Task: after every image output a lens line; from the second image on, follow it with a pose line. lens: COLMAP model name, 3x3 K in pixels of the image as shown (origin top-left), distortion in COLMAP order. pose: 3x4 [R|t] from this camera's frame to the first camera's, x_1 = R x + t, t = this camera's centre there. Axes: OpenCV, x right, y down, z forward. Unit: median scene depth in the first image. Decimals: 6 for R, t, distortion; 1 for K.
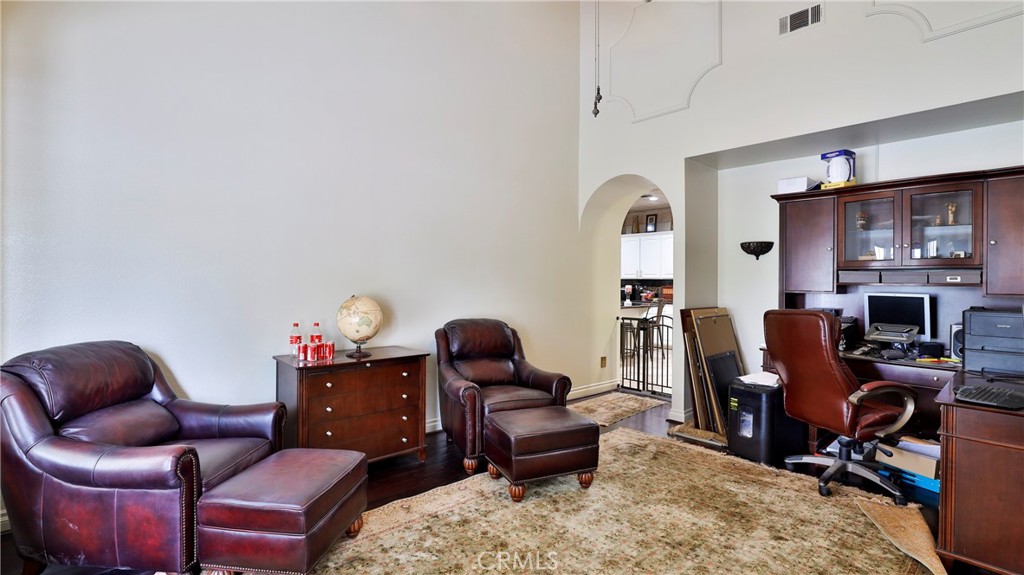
lens RADIAL K [[474.7, 0, 505.7], [0, 474.7, 284.1], [0, 0, 1]] dist [-0.003258, 0.000602]
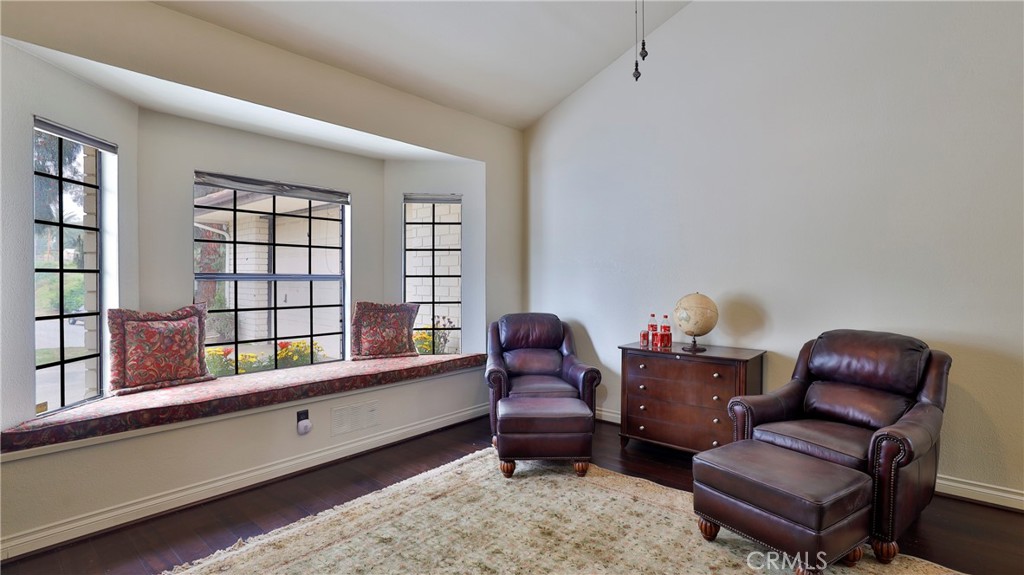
lens RADIAL K [[474.7, 0, 505.7], [0, 474.7, 284.1], [0, 0, 1]] dist [-0.003258, 0.000602]
pose [[0.129439, 0.001322, -0.991587, 0.778685], [-0.000485, 0.999999, 0.001270, 0.005571], [0.991587, 0.000317, 0.129439, 0.517544]]
